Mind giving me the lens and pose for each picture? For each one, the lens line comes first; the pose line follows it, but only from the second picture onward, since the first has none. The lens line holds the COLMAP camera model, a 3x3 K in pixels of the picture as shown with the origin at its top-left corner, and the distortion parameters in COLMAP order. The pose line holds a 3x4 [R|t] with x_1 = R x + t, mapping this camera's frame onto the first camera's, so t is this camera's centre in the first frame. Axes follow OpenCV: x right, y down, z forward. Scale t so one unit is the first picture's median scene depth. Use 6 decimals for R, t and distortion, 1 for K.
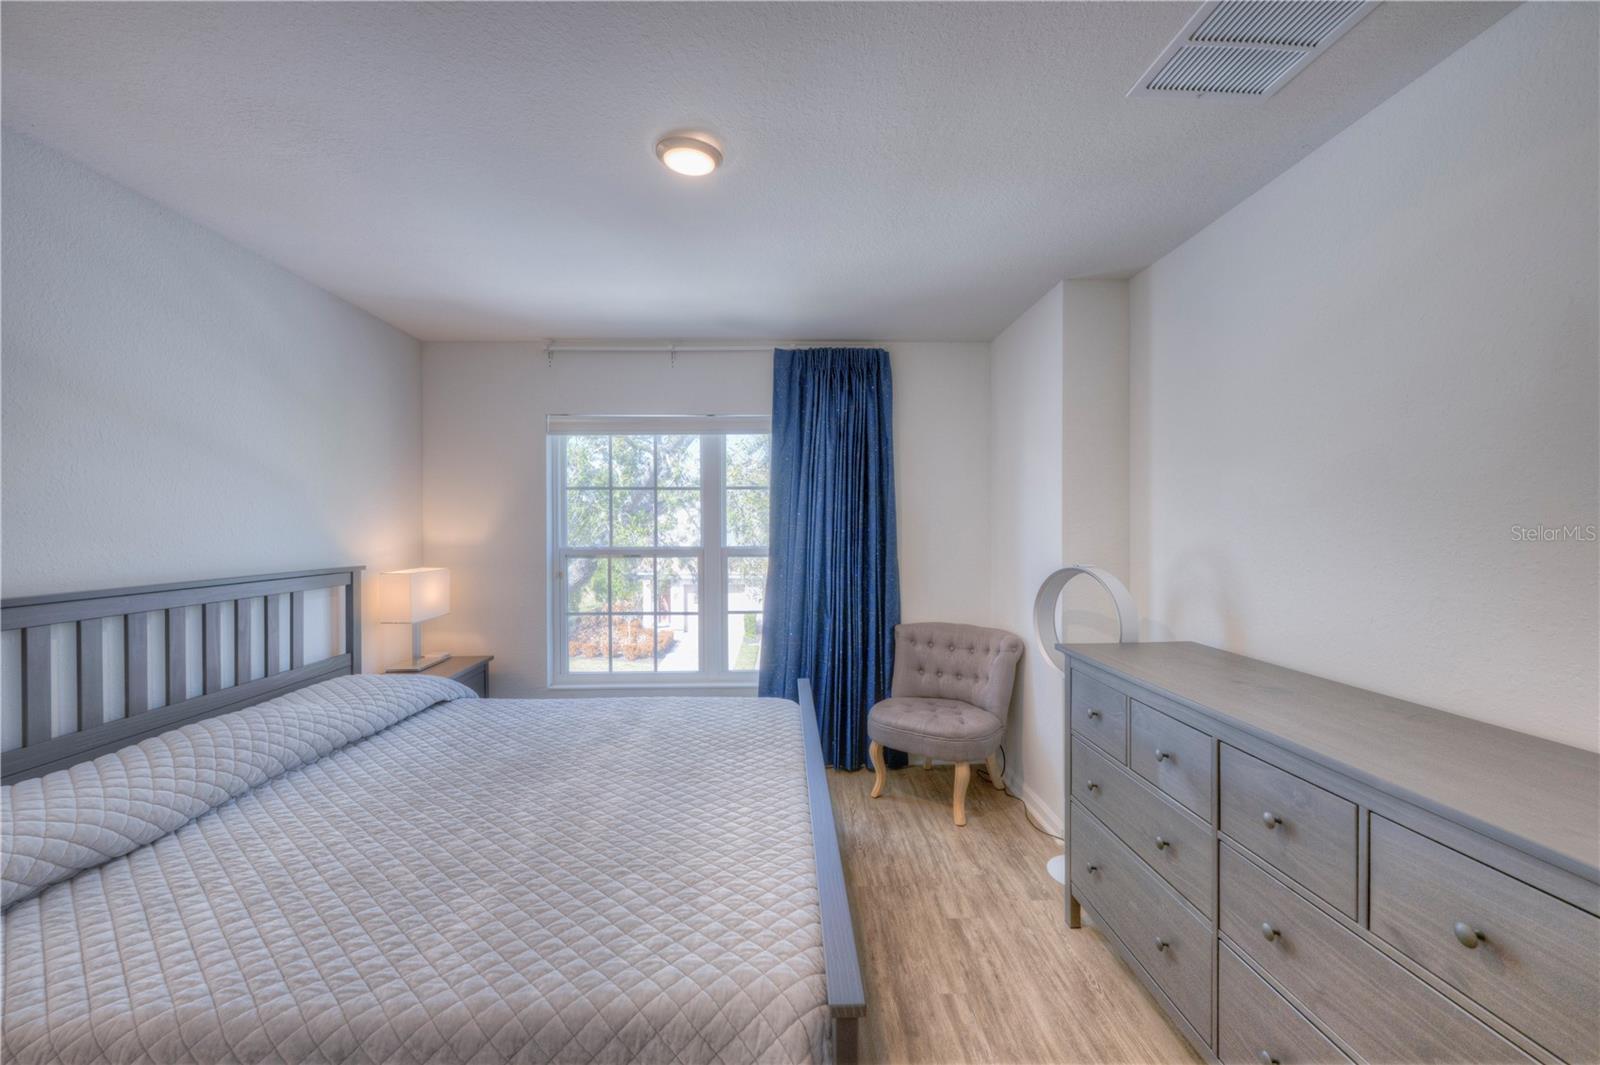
lens RADIAL K [[640.4, 0, 800.0], [0, 640.4, 532.5], [0, 0, 1]] dist [-0.001193, -0.000155]
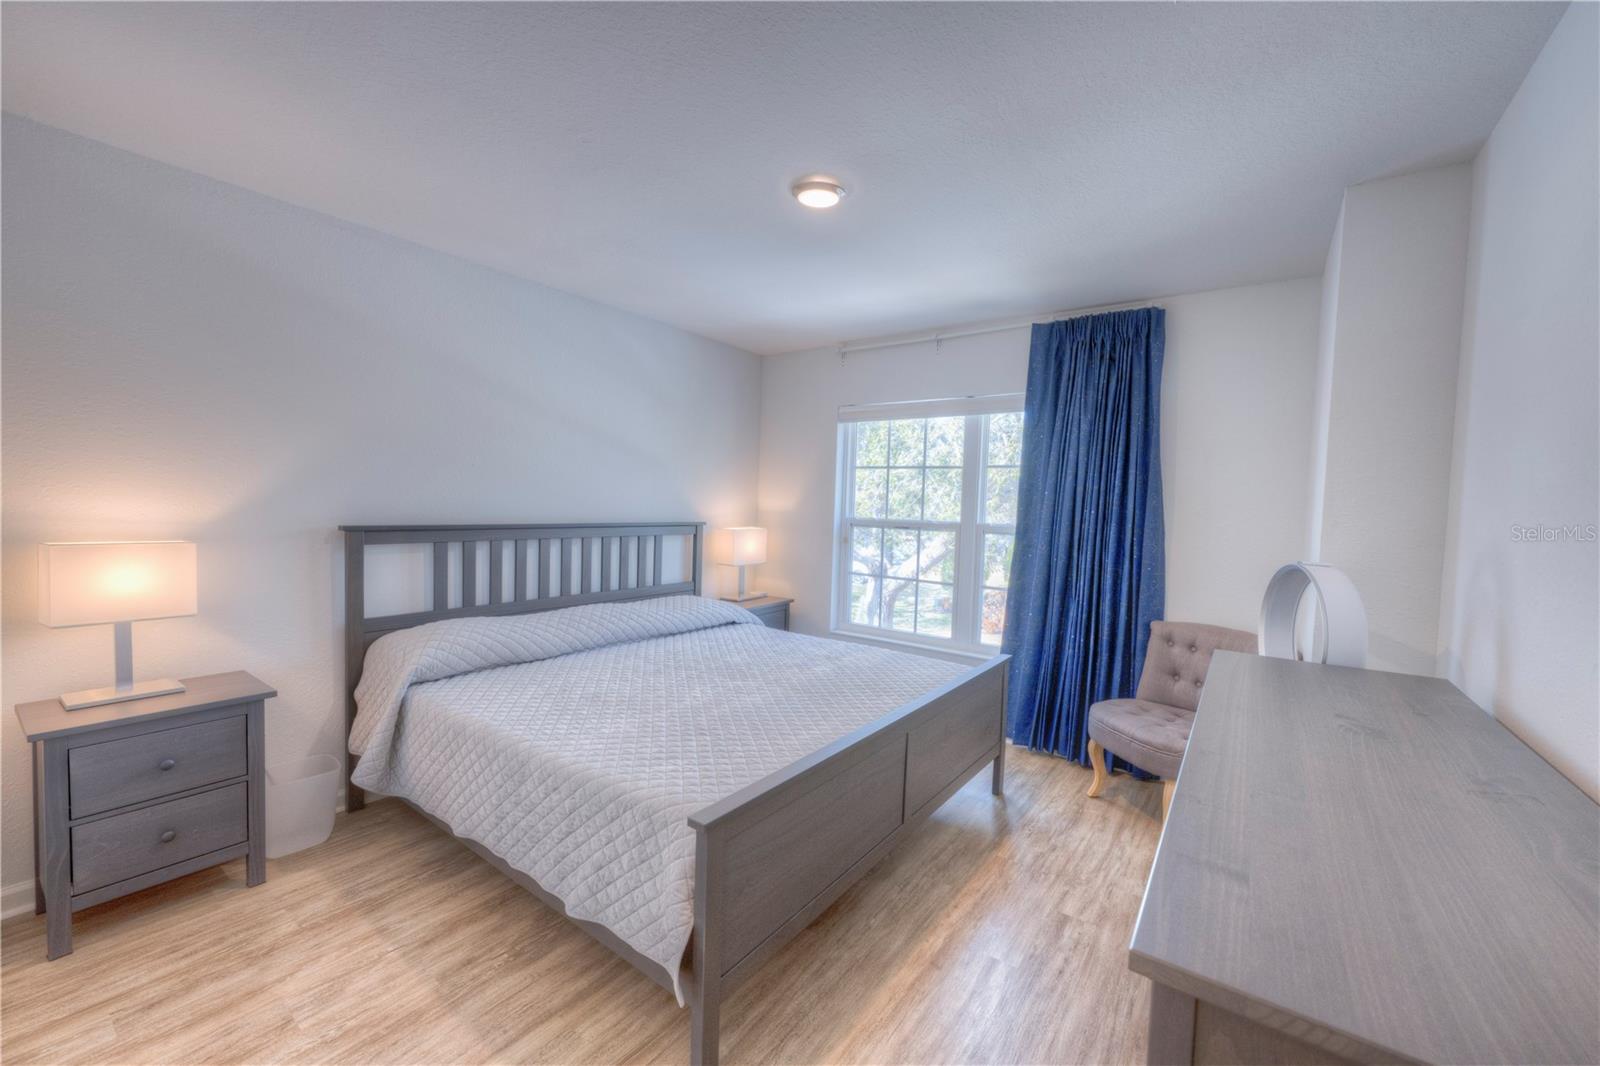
lens RADIAL K [[640.4, 0, 800.0], [0, 640.4, 533.0], [0, 0, 1]] dist [-0.001193, -0.000155]
pose [[0.786923, 0.059180, -0.614207, 0.312983], [-0.040851, 0.998203, 0.043840, 0.004635], [0.615698, -0.009408, 0.787926, 0.003369]]
